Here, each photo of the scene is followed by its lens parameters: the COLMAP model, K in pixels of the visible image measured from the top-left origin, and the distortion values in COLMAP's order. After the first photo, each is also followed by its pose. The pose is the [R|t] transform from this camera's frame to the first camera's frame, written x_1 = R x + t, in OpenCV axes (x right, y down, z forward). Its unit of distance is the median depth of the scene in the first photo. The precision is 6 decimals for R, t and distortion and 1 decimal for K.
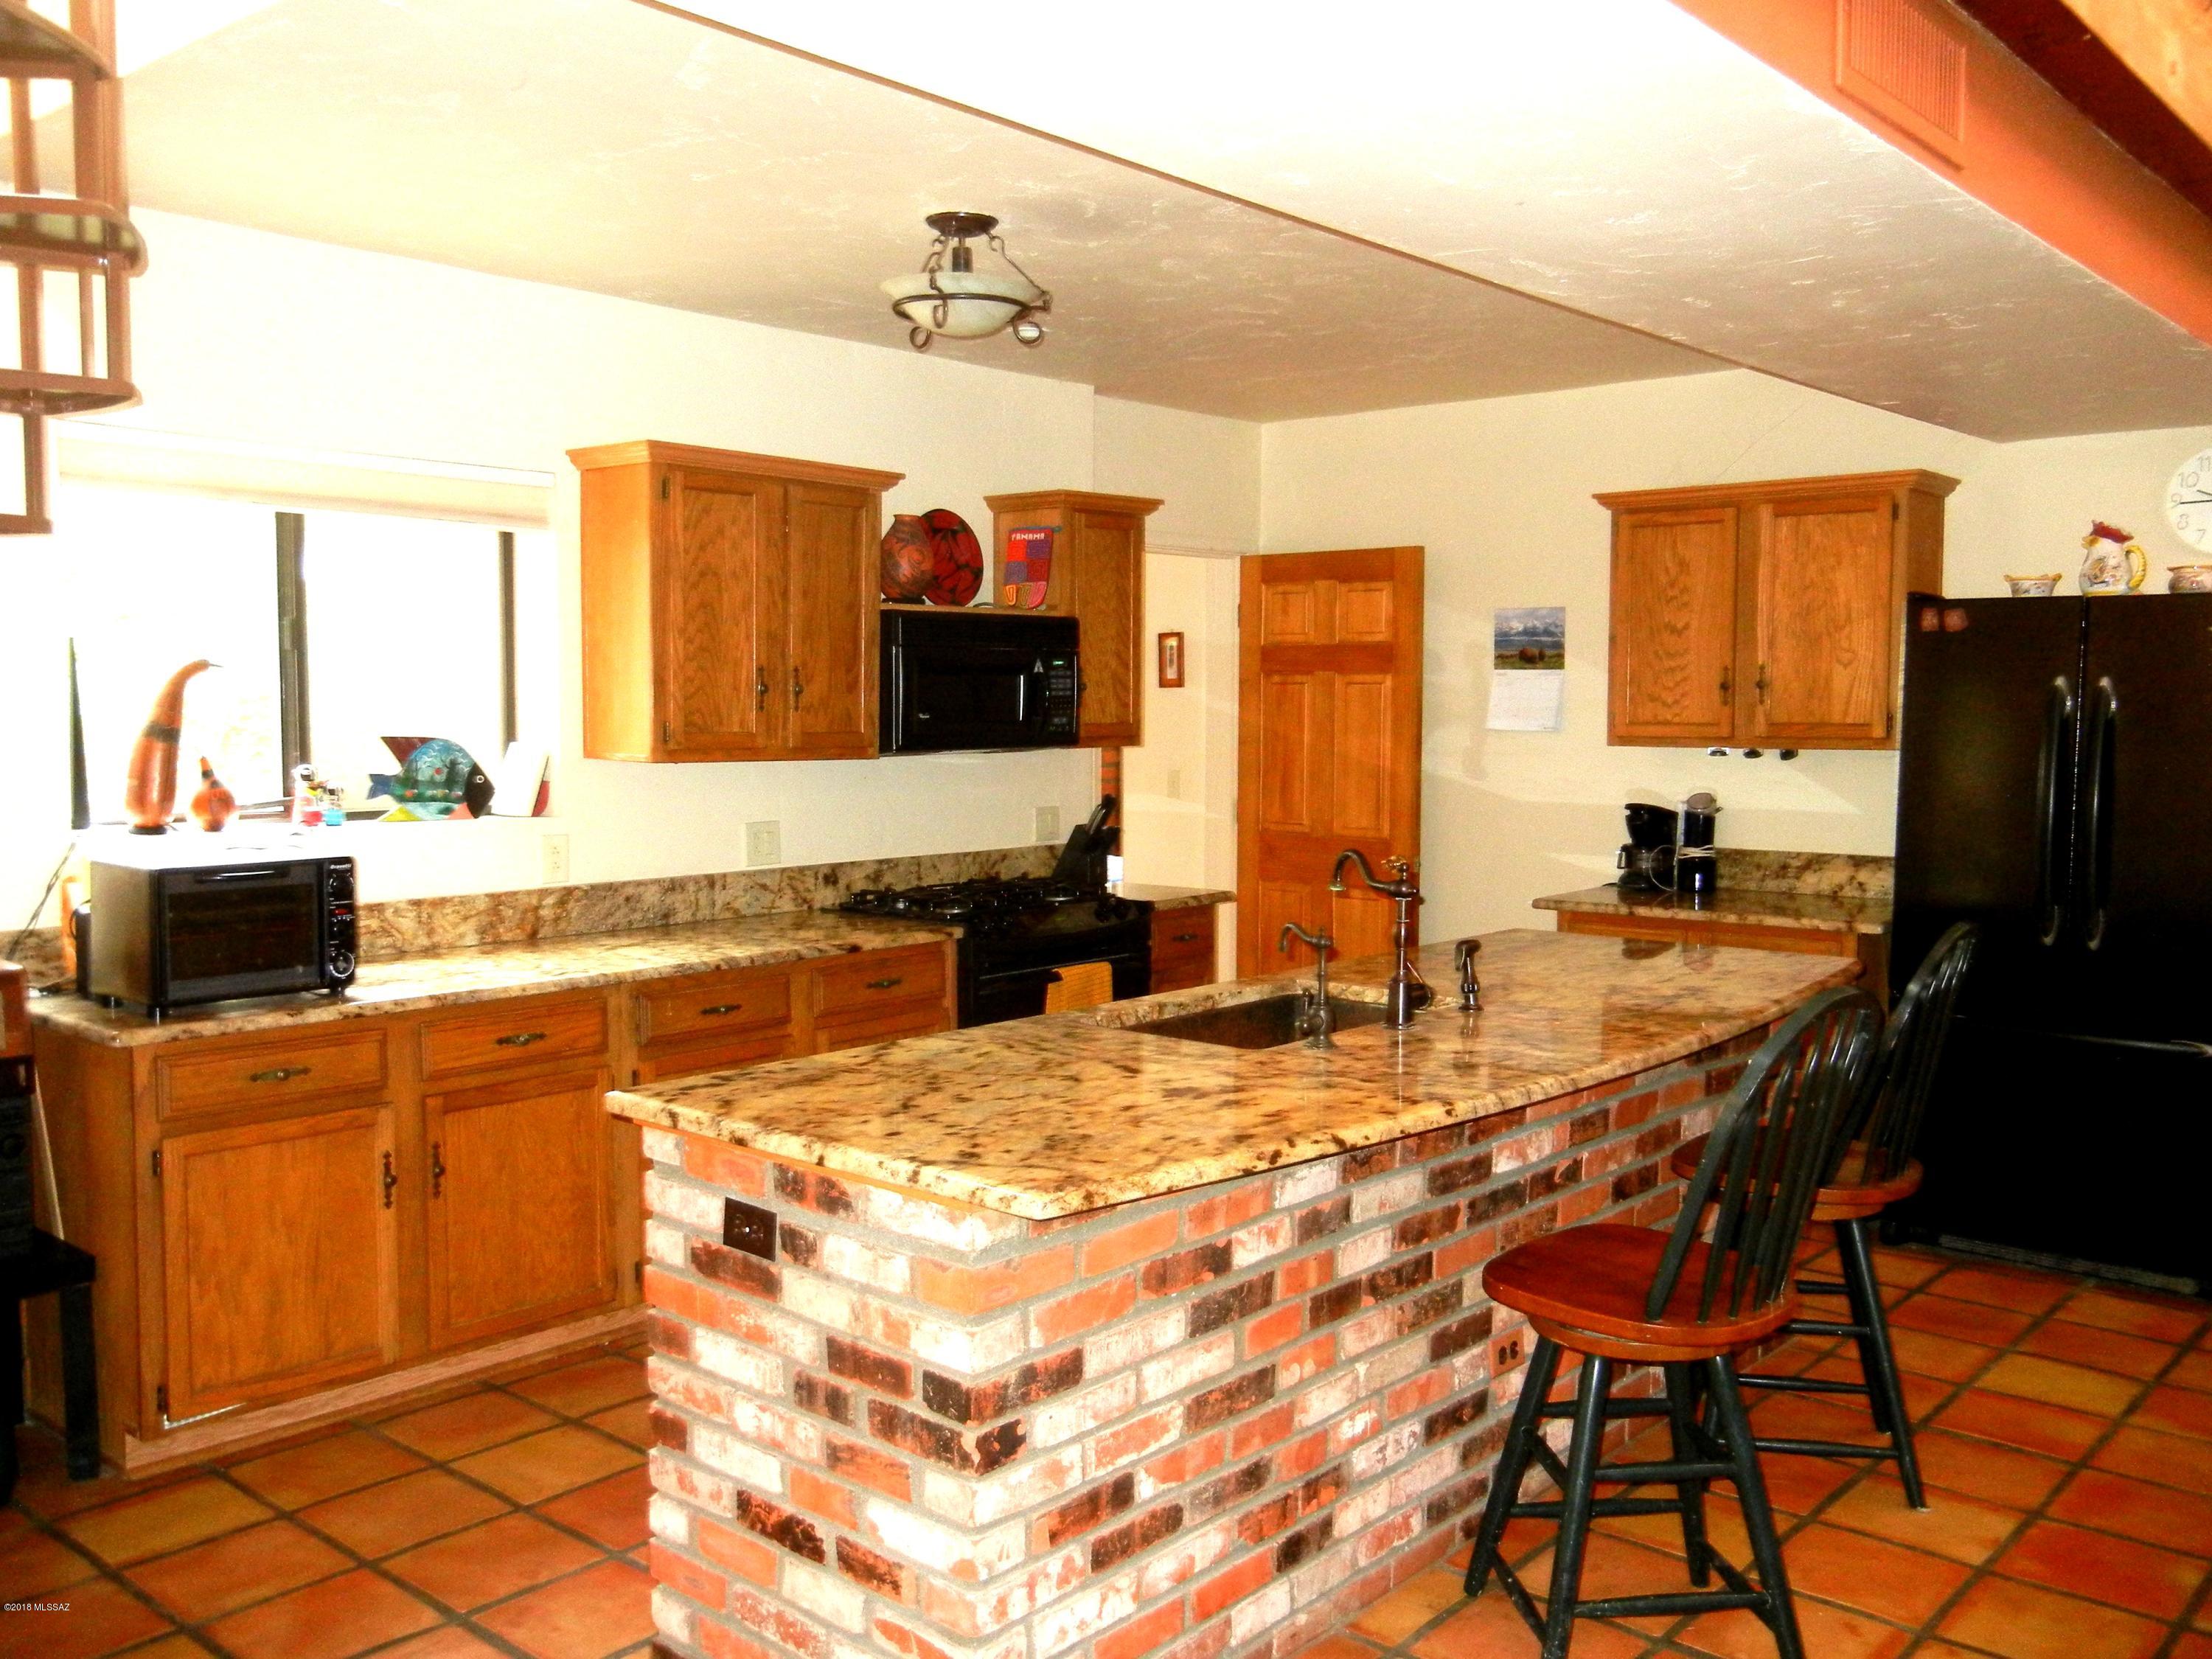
lens RADIAL K [[1887.1, 0, 1106.0], [0, 1887.1, 829.5], [0, 0, 1]] dist [-0.004764, 0.006289]
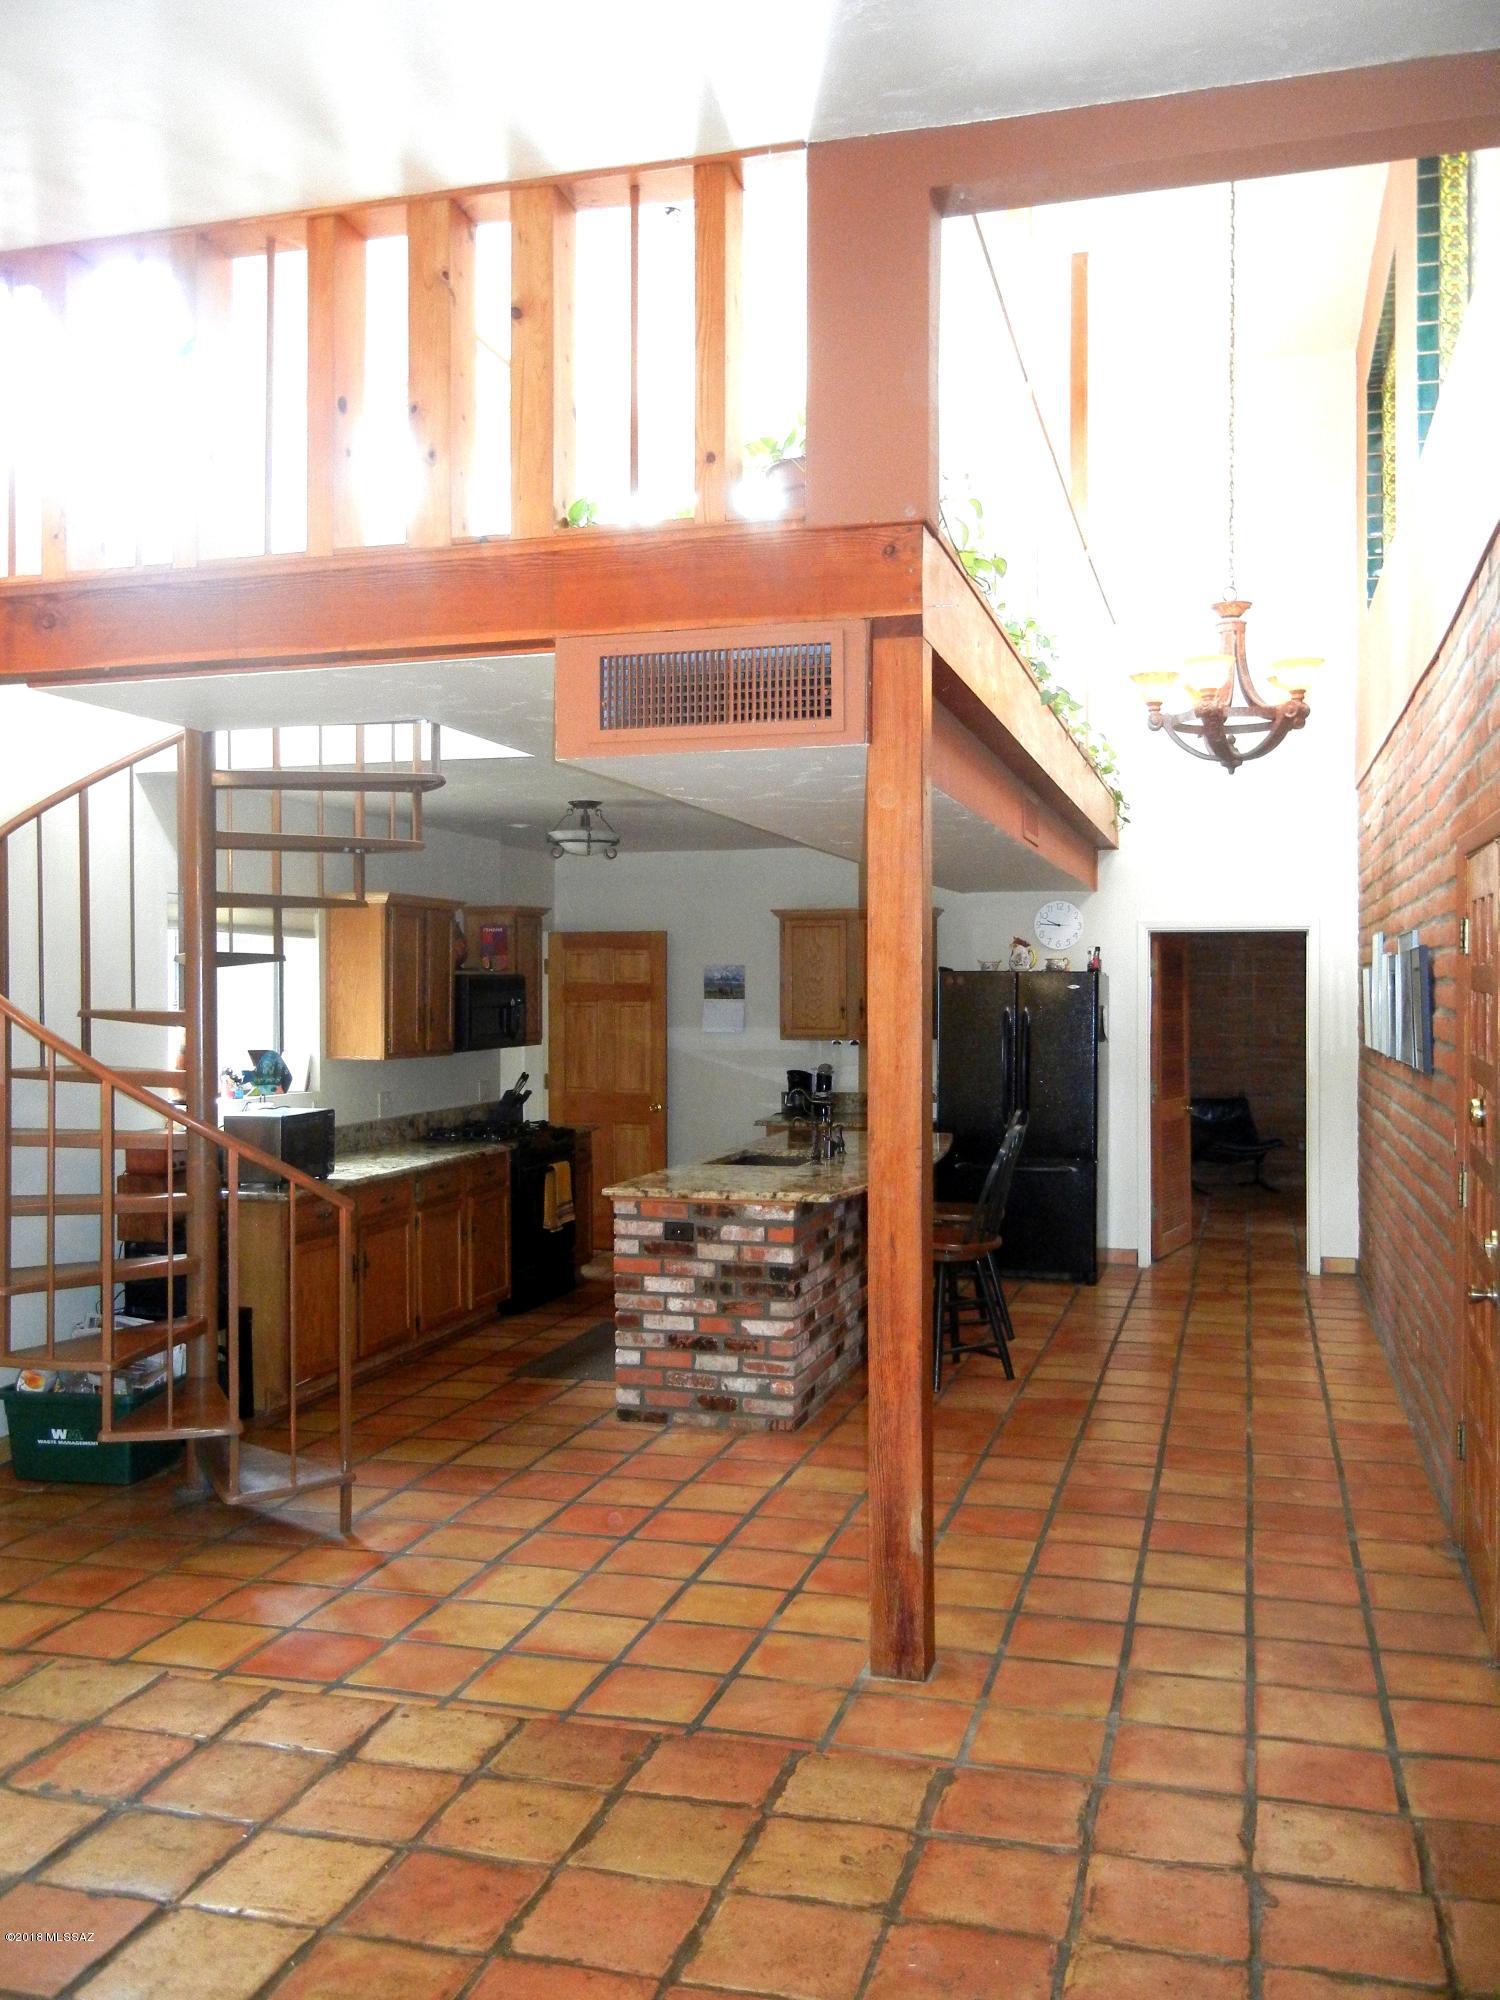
lens RADIAL K [[1706.2, 0, 750.0], [0, 1706.2, 1000.0], [0, 0, 1]] dist [-0.004764, 0.006289]
pose [[0.904487, -0.010473, 0.426372, -0.646610], [0.037438, 0.997789, -0.054910, 0.011869], [-0.424855, 0.065627, 0.902880, -0.716425]]
